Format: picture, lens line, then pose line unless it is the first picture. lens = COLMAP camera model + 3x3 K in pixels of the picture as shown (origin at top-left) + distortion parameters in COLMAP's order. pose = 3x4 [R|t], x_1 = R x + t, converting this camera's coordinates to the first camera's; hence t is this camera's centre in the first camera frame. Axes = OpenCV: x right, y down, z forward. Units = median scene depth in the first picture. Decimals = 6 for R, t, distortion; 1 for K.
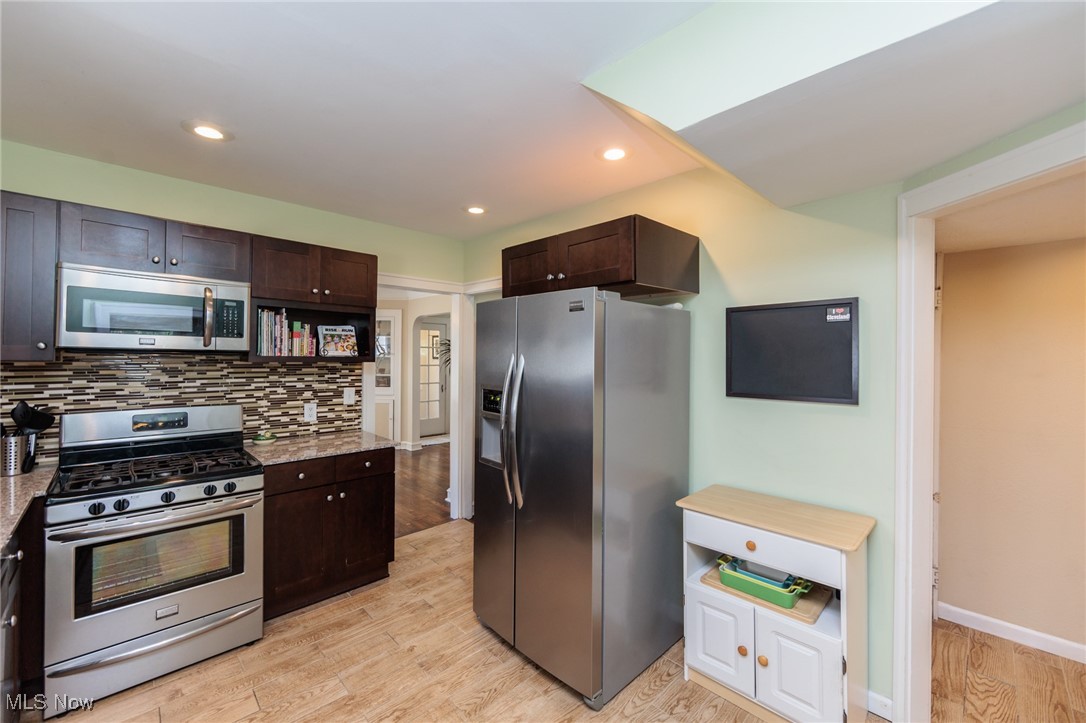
lens RADIAL K [[434.1, 0, 541.2], [0, 434.1, 357.3], [0, 0, 1]] dist [-0.003674, -0.000946]
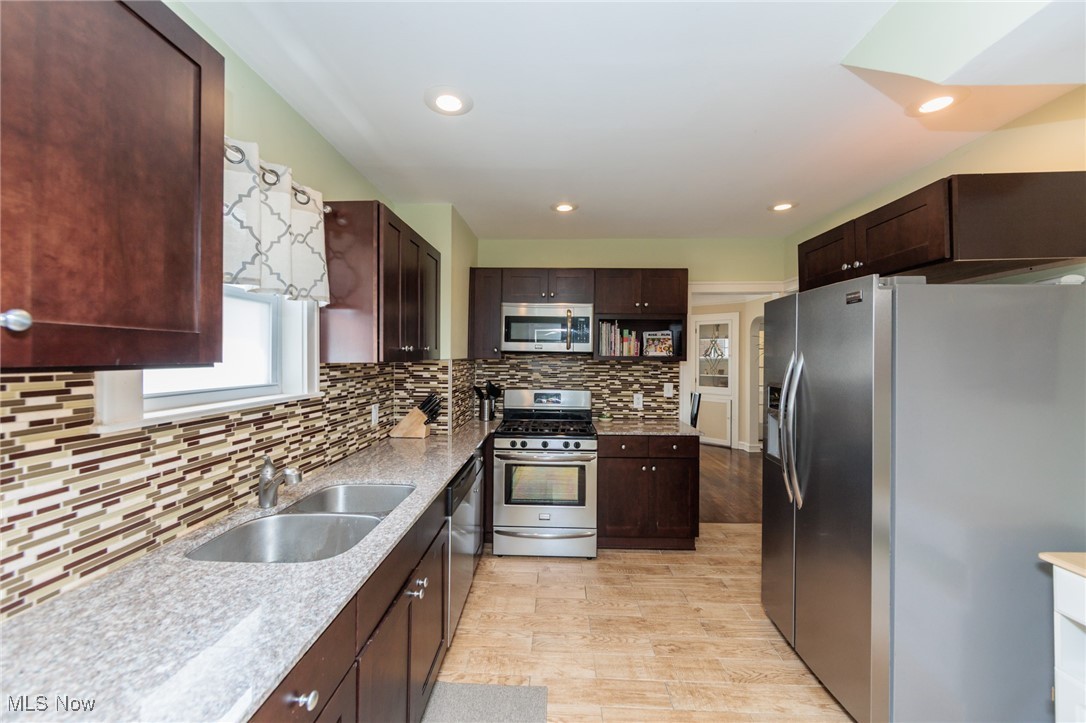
lens RADIAL K [[434.1, 0, 542.5], [0, 434.1, 358.6], [0, 0, 1]] dist [-0.003674, -0.000946]
pose [[0.688959, -0.002479, -0.724796, 0.246206], [-0.001620, 0.999986, -0.004959, 0.013946], [0.724799, 0.004591, 0.688945, -0.091284]]
